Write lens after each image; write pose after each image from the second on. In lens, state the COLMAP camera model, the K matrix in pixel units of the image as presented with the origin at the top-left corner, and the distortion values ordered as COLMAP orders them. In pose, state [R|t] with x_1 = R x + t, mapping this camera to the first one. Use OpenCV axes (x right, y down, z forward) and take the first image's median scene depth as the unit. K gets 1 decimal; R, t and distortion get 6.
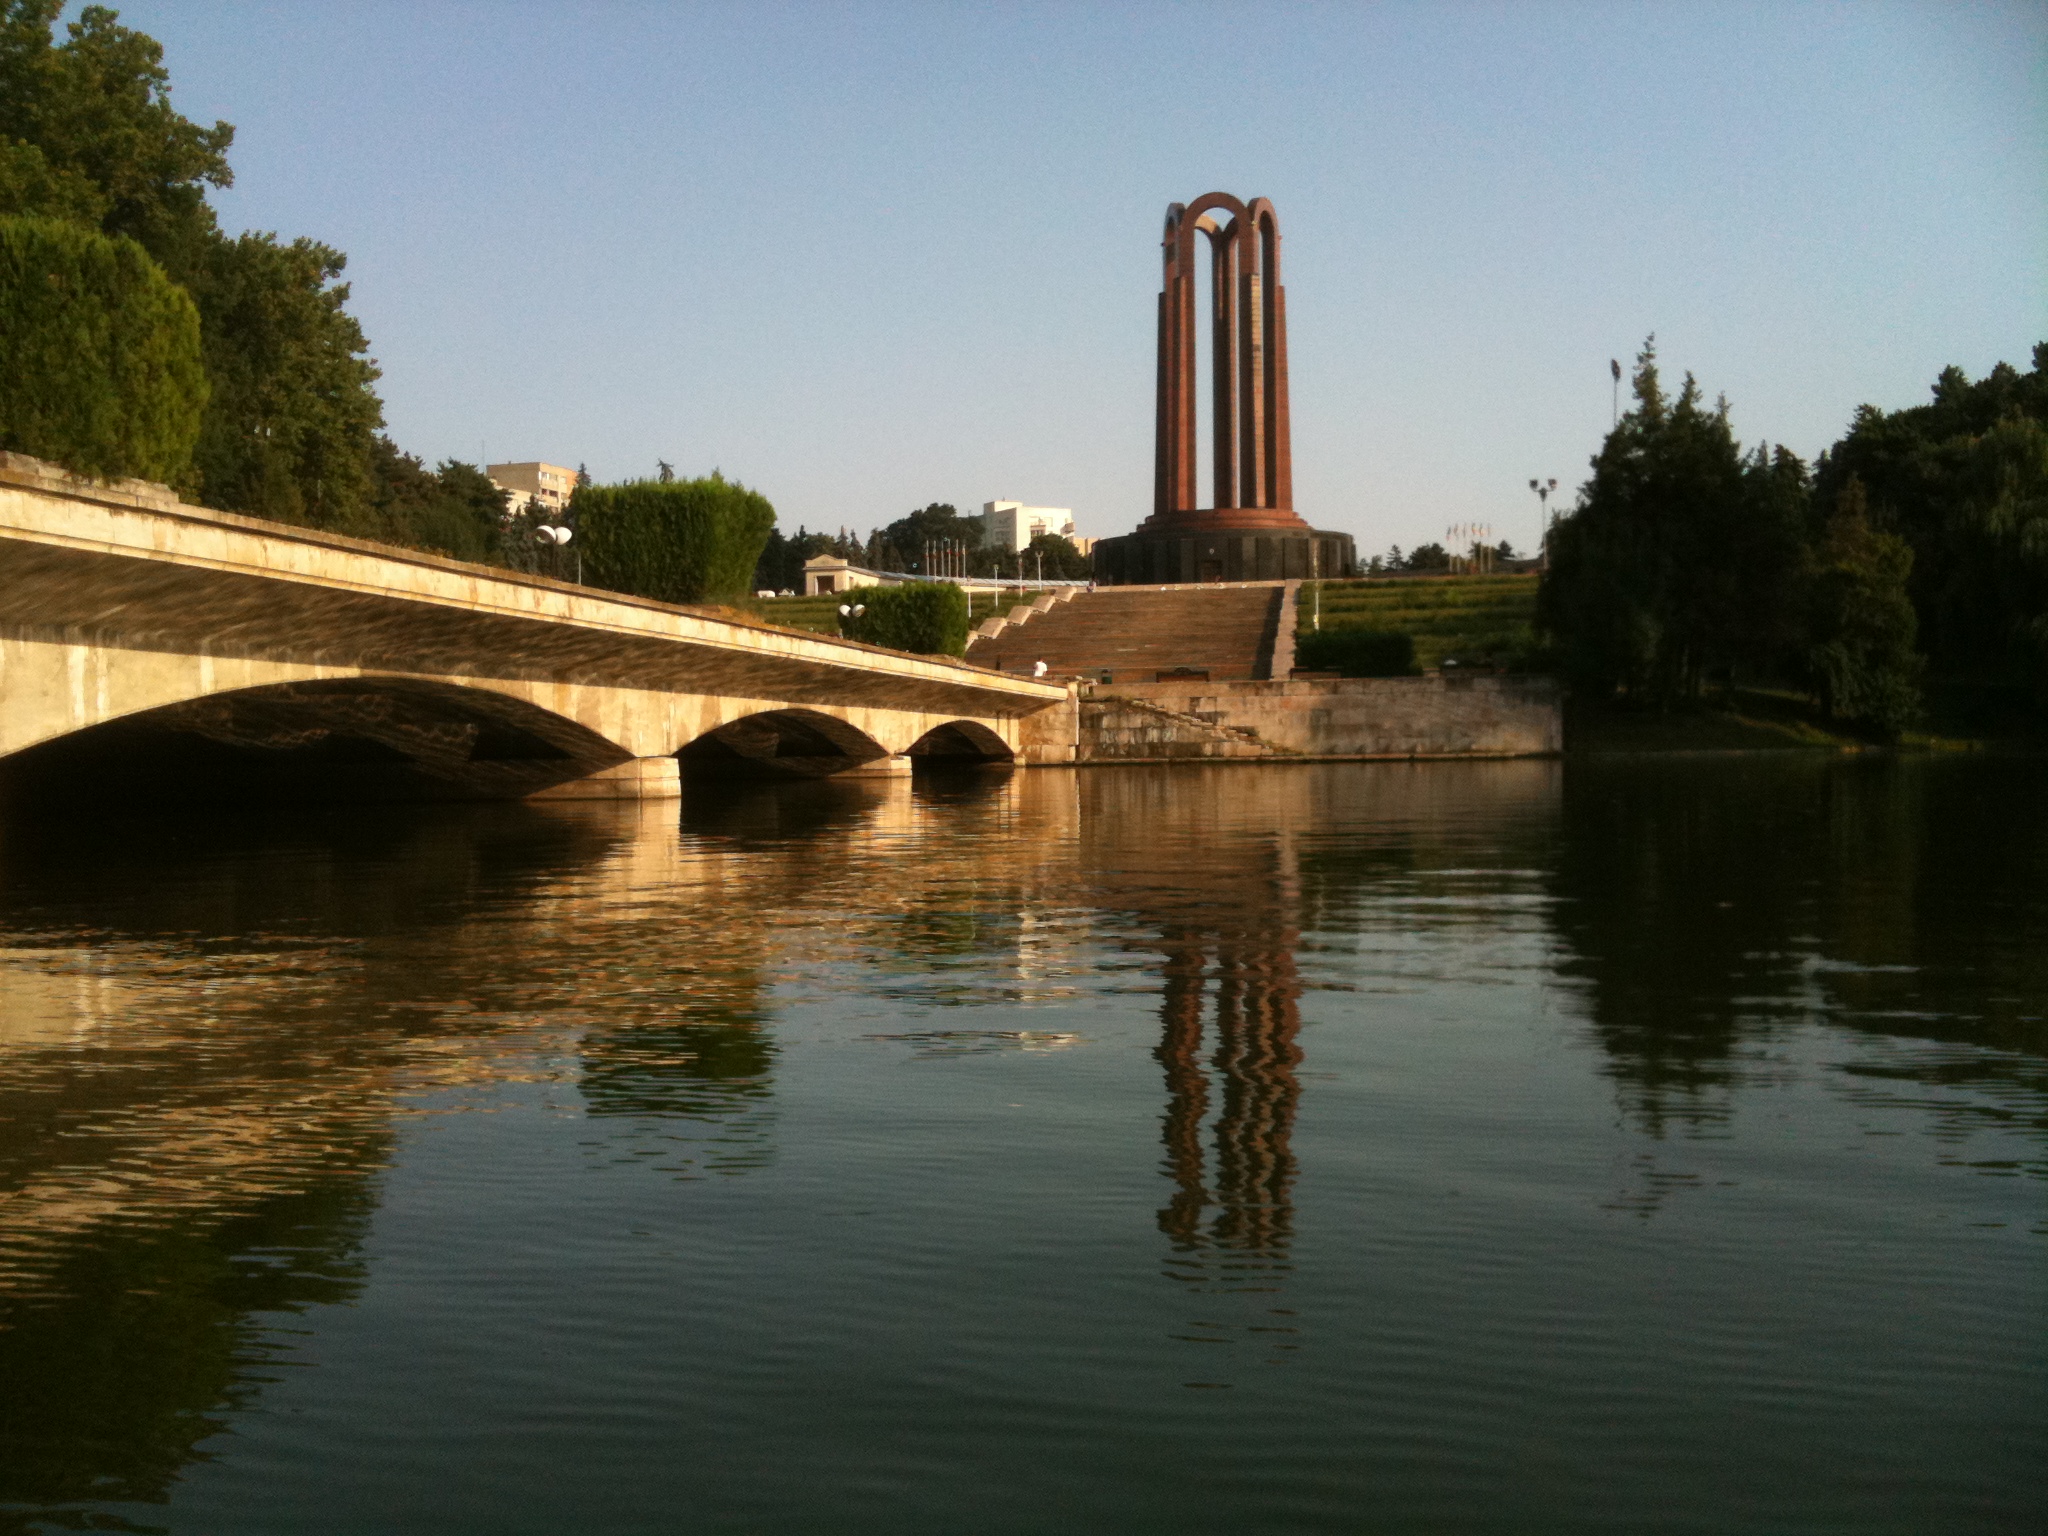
lens RADIAL K [[1708.2, 0, 1024.0], [0, 1708.2, 768.0], [0, 0, 1]] dist [0.032872, -0.057314]
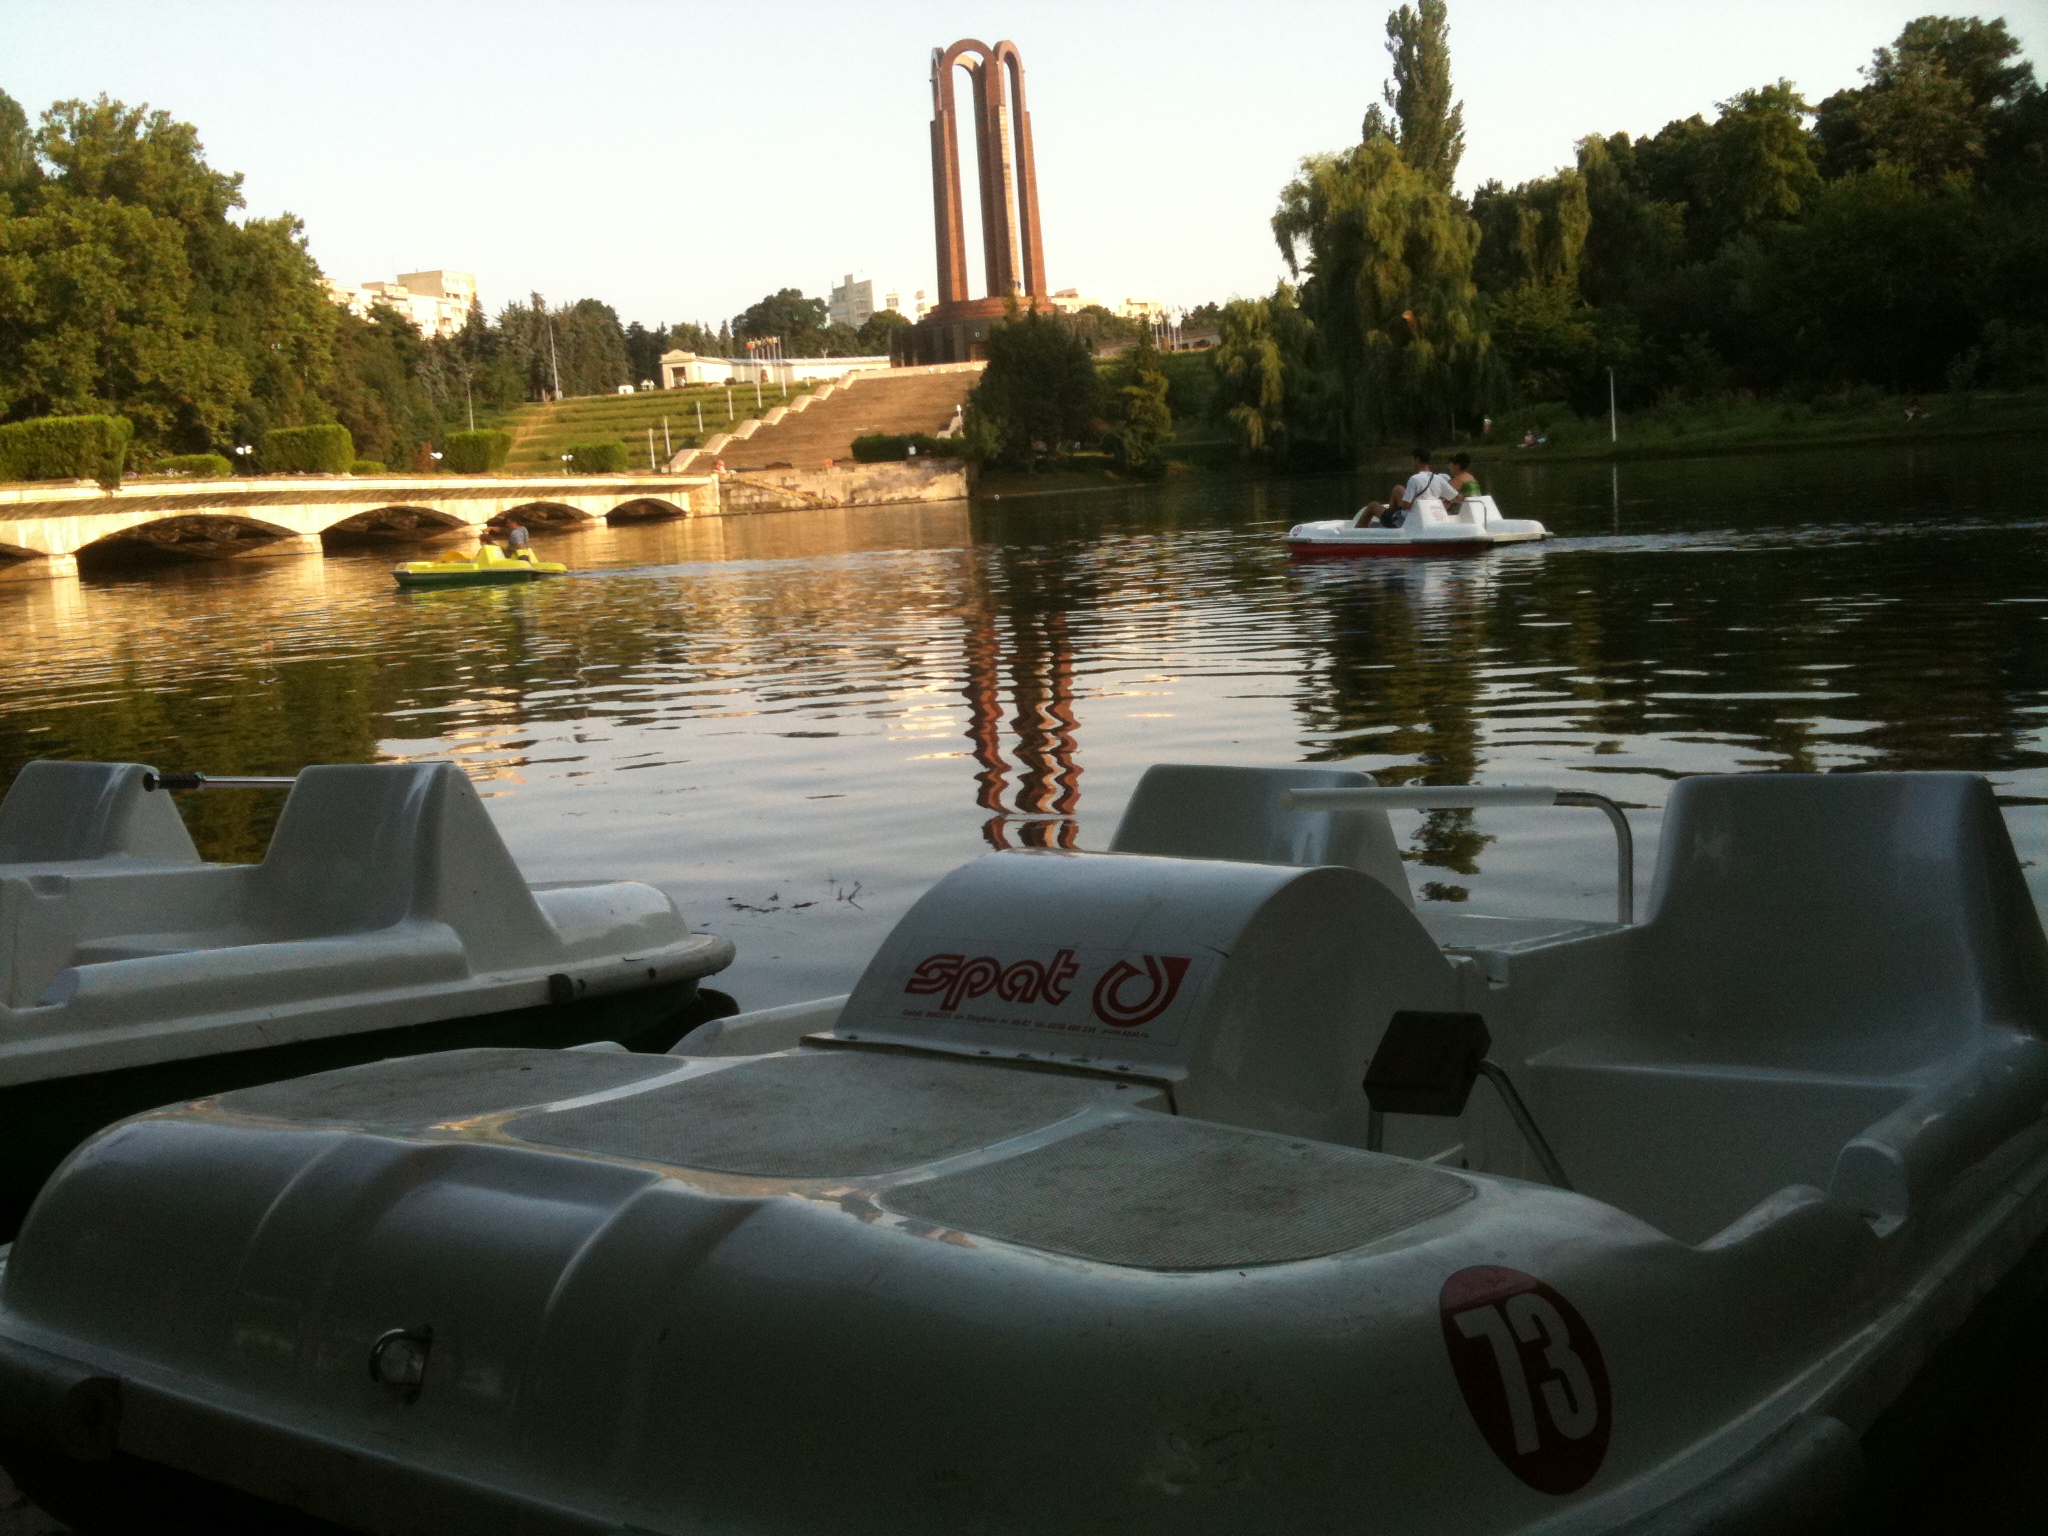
lens RADIAL K [[1767.4, 0, 1024.0], [0, 1767.4, 768.0], [0, 0, 1]] dist [-0.014544, -0.016282]
pose [[0.998475, -0.052802, 0.016109, 0.225573], [0.049929, 0.988239, 0.144535, 0.005940], [-0.023551, -0.143510, 0.989369, -0.723974]]
